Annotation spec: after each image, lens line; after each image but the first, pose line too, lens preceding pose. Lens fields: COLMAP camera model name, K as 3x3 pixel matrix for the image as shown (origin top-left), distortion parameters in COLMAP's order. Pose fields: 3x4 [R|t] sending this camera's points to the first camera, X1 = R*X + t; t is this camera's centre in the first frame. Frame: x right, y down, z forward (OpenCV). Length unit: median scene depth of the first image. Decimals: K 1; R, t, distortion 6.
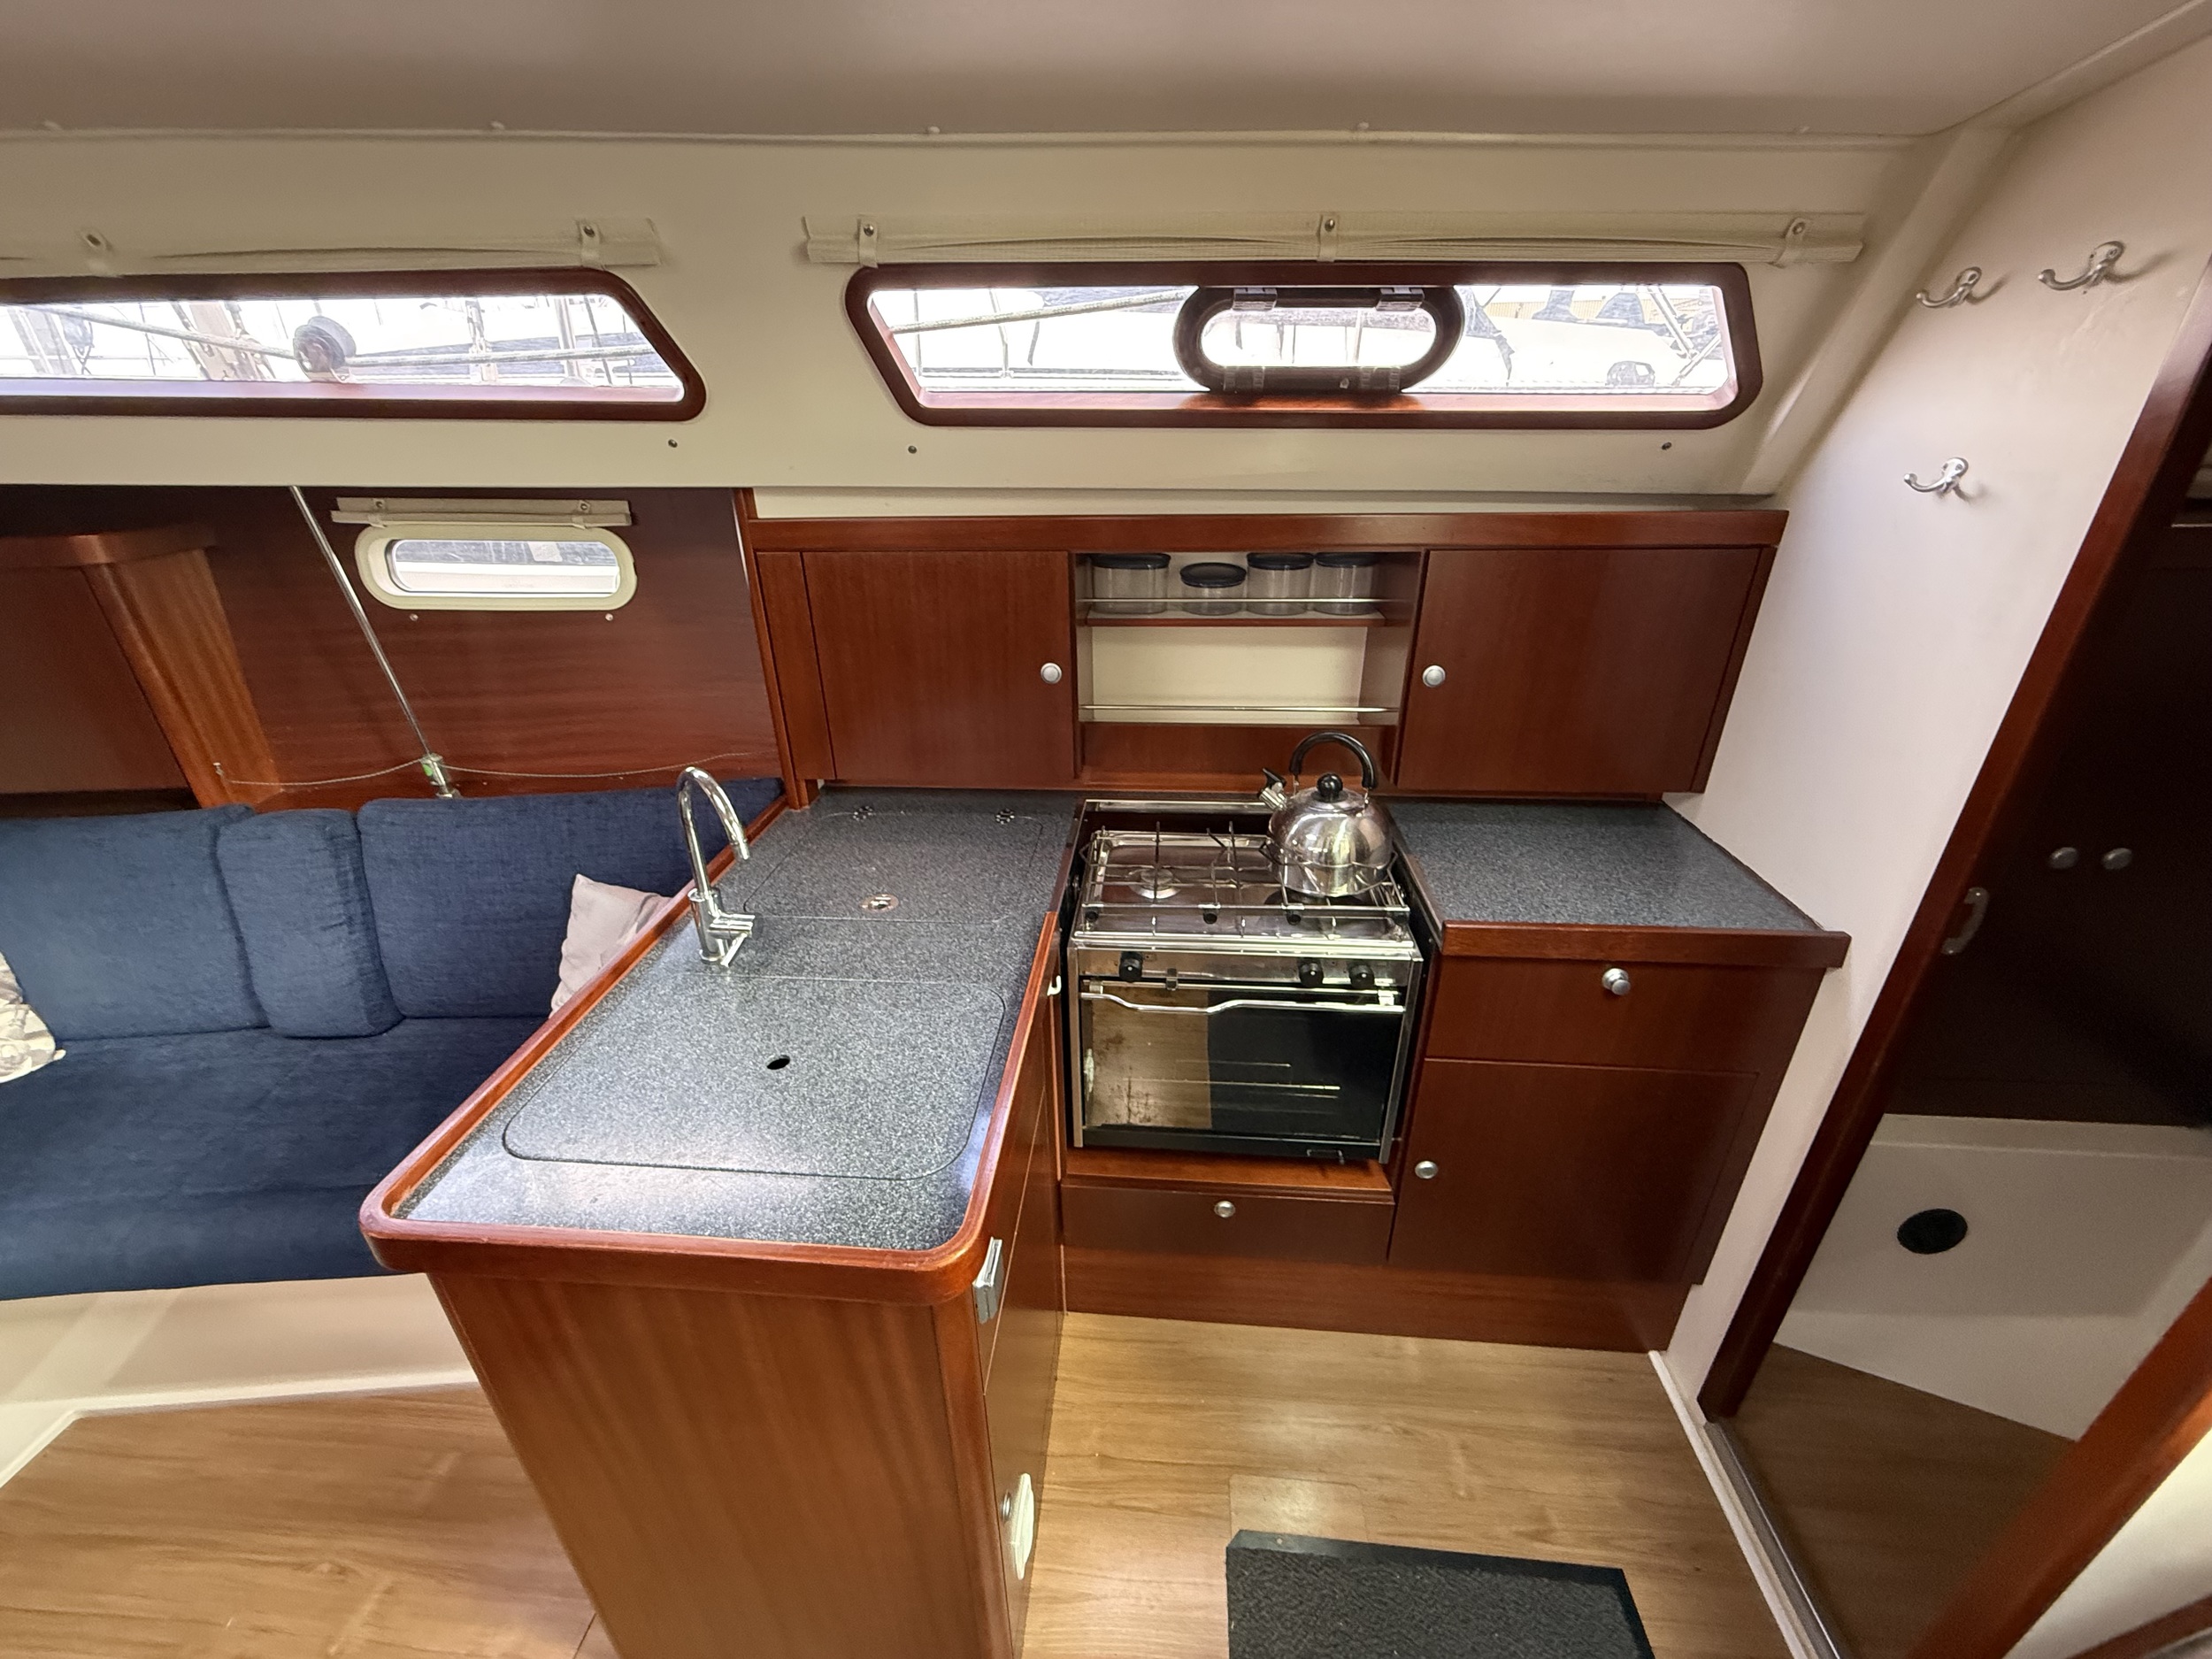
lens RADIAL K [[883.8, 0, 1099.9], [0, 883.8, 832.0], [0, 0, 1]] dist [0.000616, -0.000414]
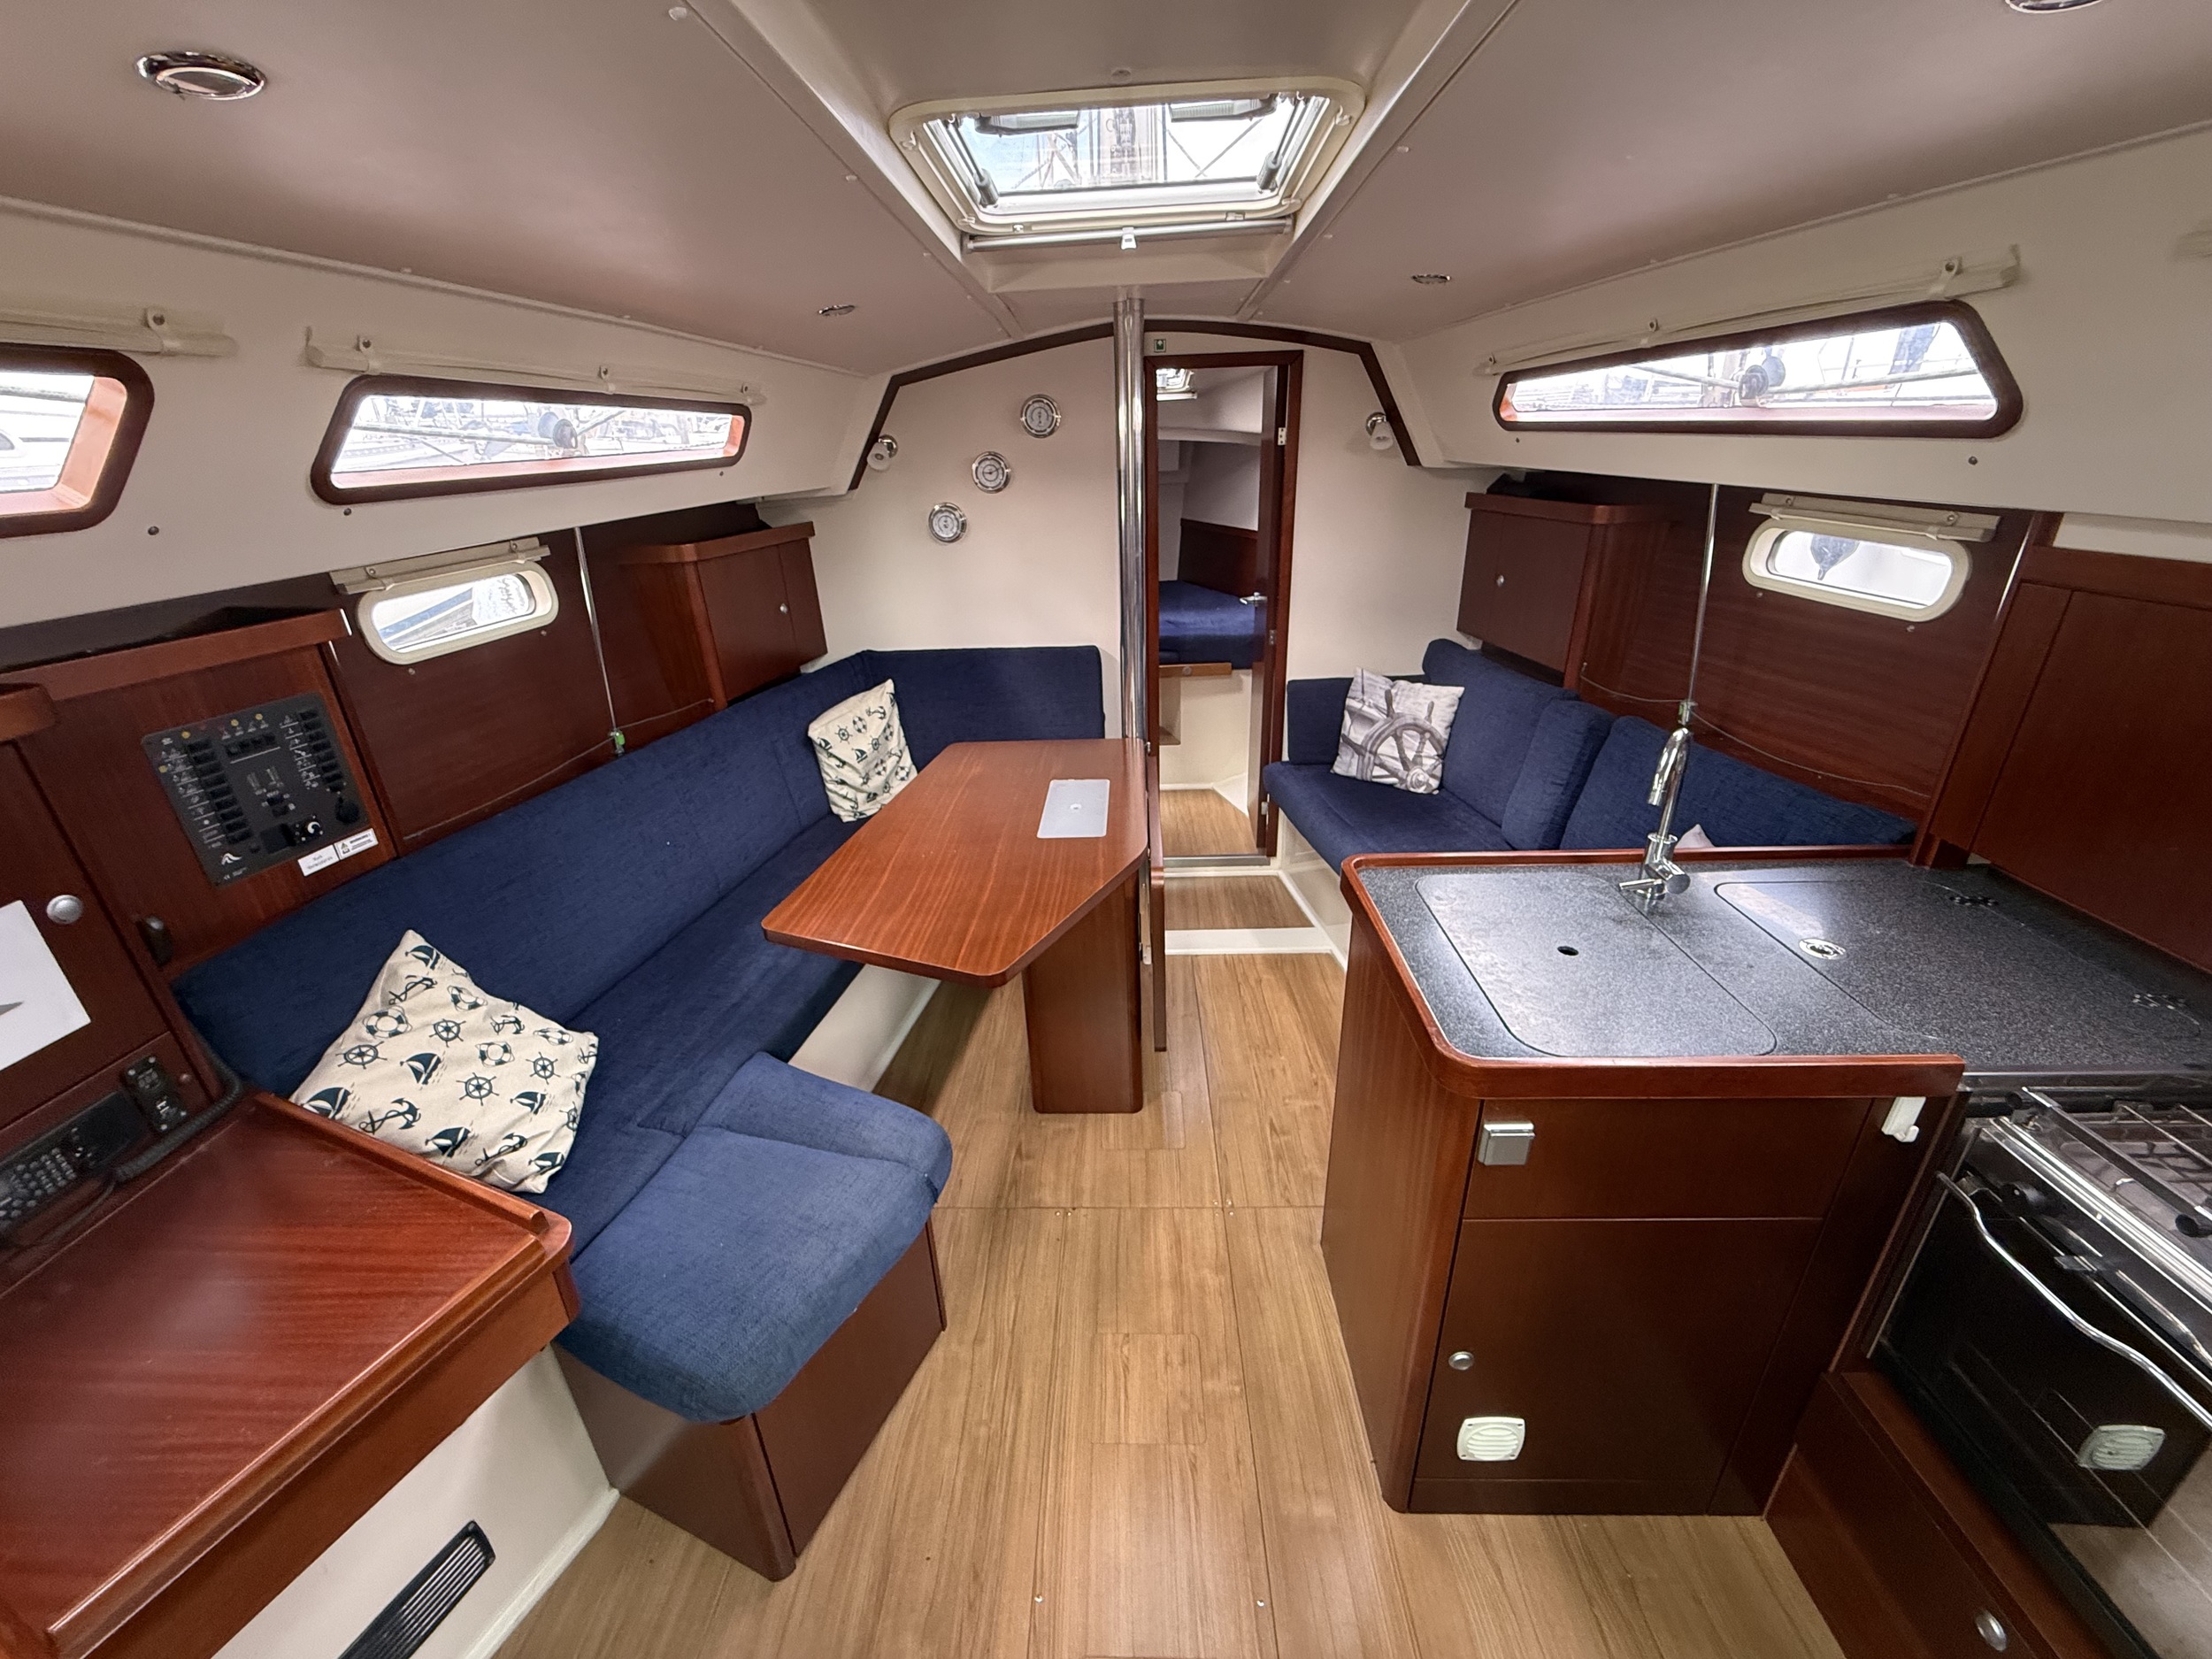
lens RADIAL K [[882.0, 0, 1098.6], [0, 882.0, 828.8], [0, 0, 1]] dist [-0.000207, -0.000079]
pose [[0.055311, 0.410875, -0.910013, 0.422607], [-0.403235, 0.842969, 0.356096, -0.041898], [0.913423, 0.347253, 0.212304, 0.038134]]
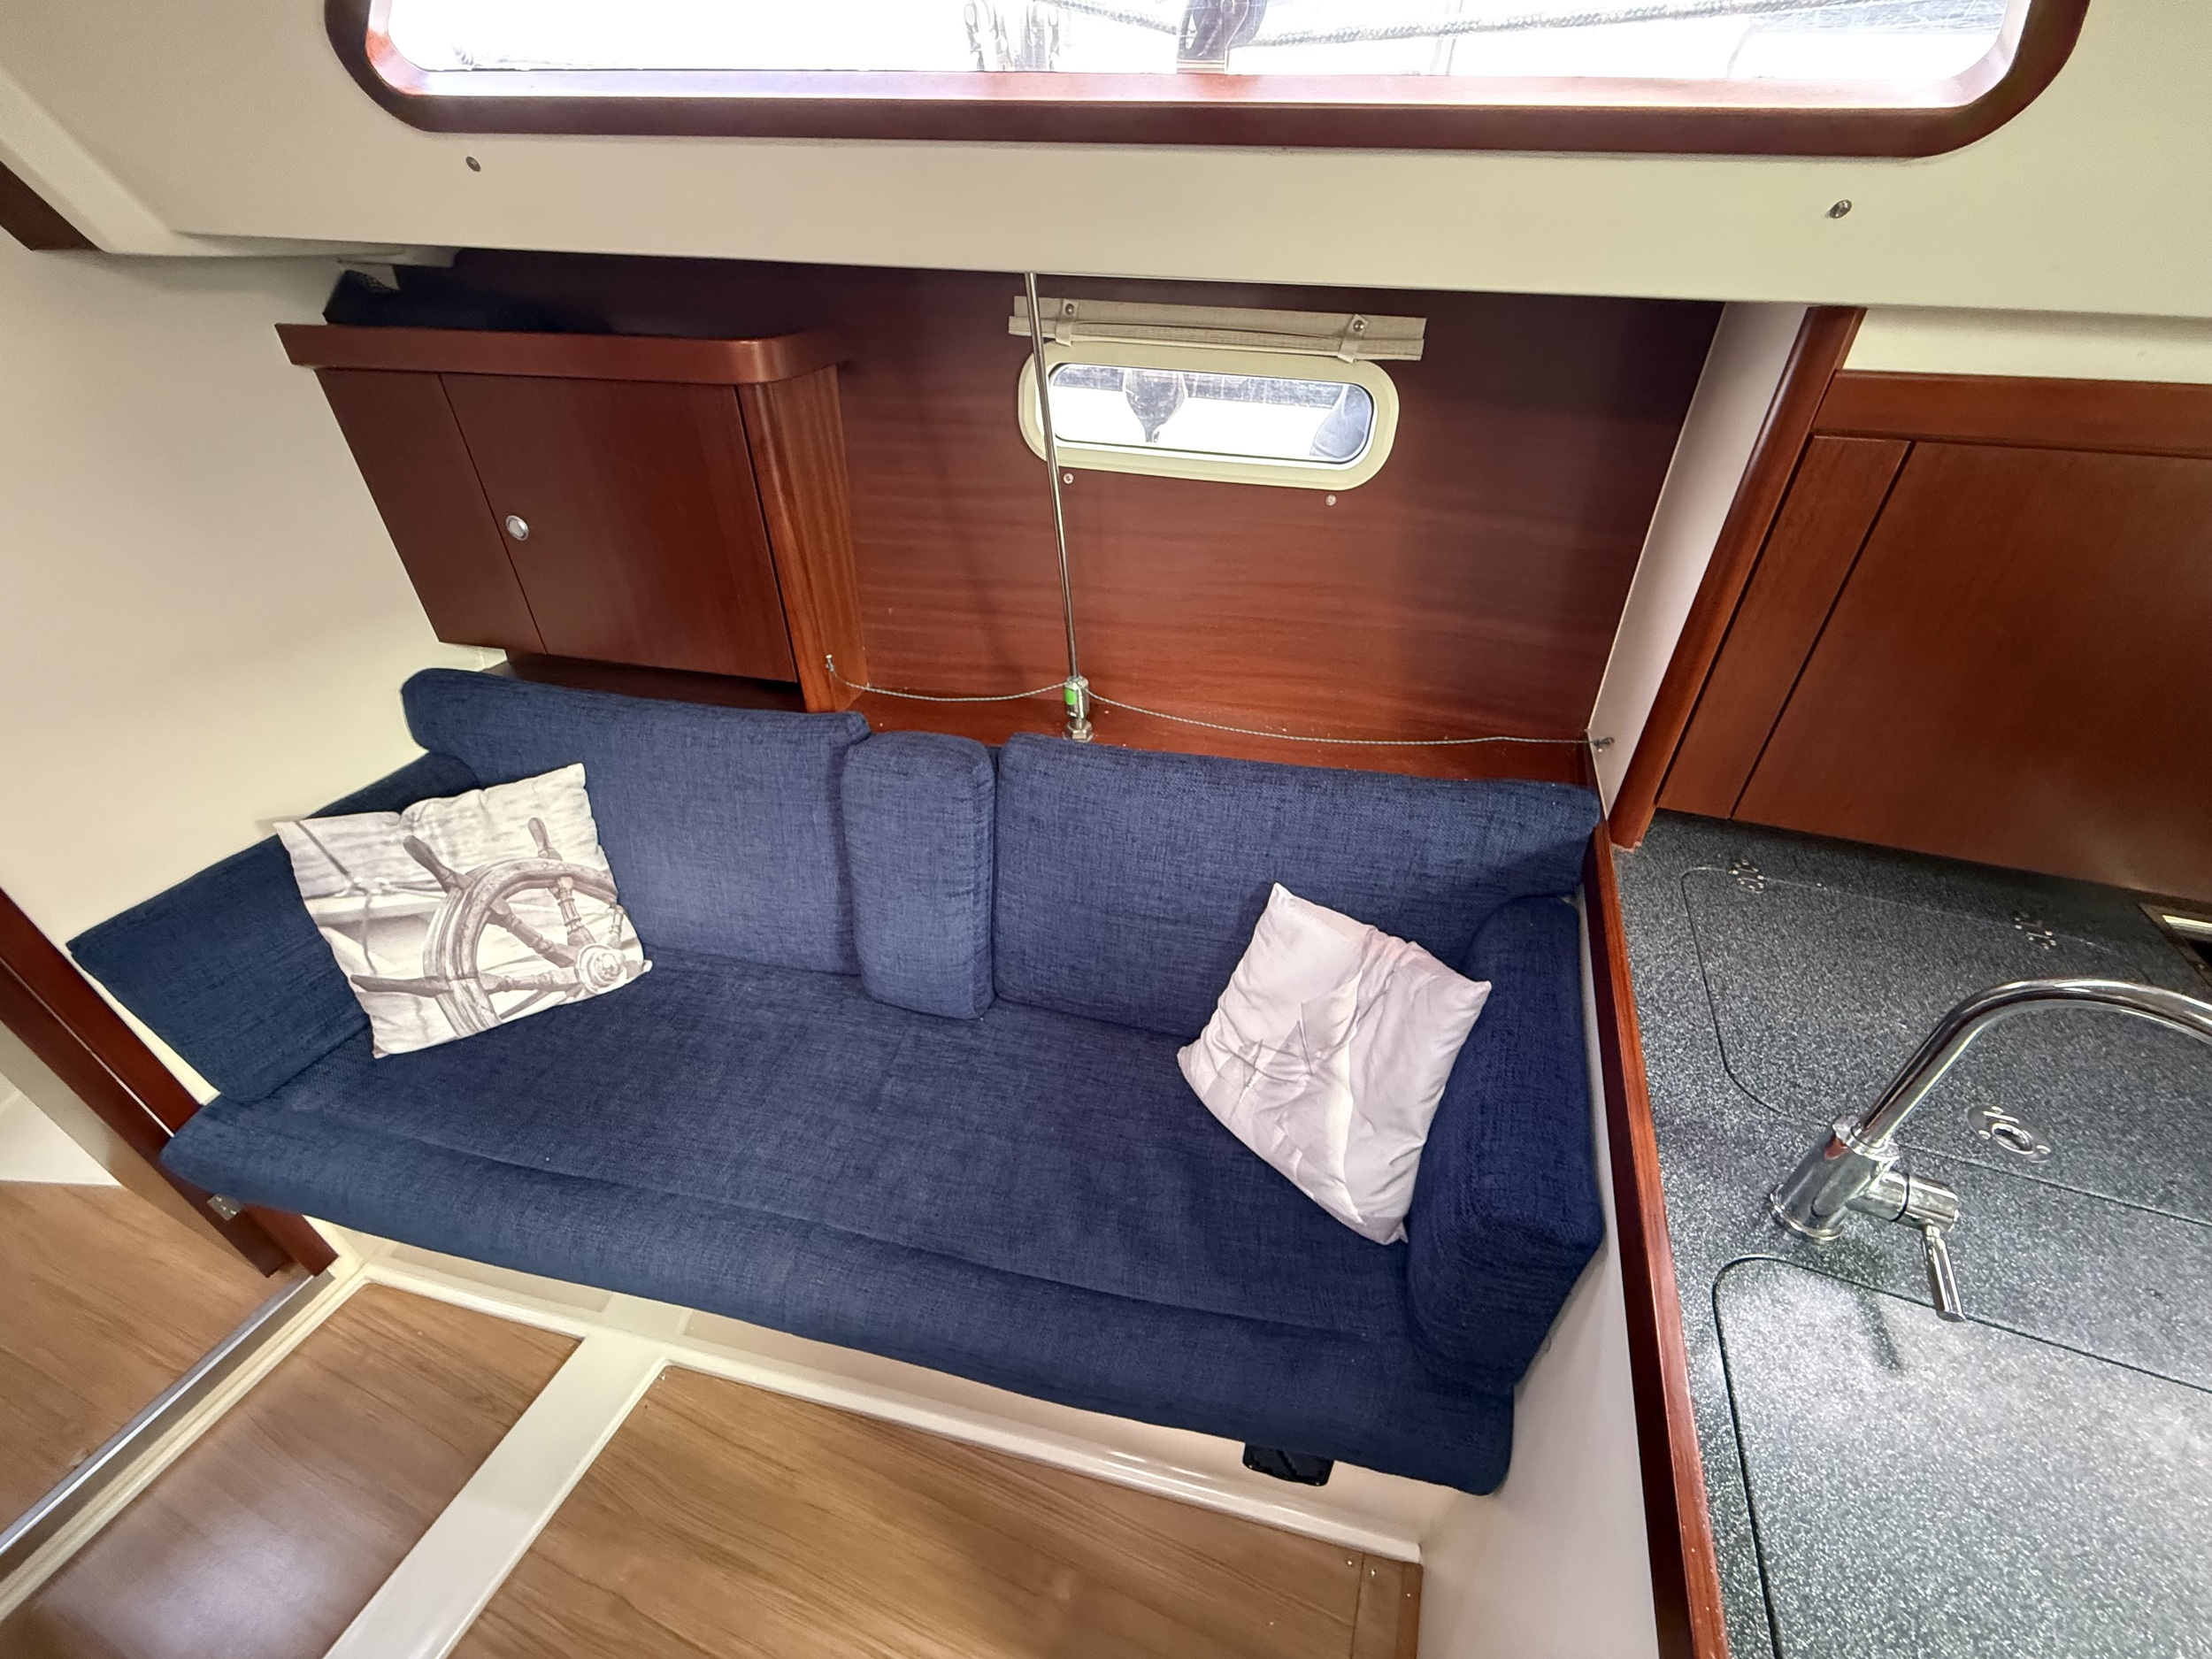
lens RADIAL K [[882.0, 0, 1098.6], [0, 882.0, 828.8], [0, 0, 1]] dist [-0.000207, -0.000079]
pose [[0.958269, 0.174696, -0.226278, -0.576611], [-0.134899, 0.974216, 0.180846, -0.104195], [0.252036, -0.142775, 0.957127, 0.292193]]
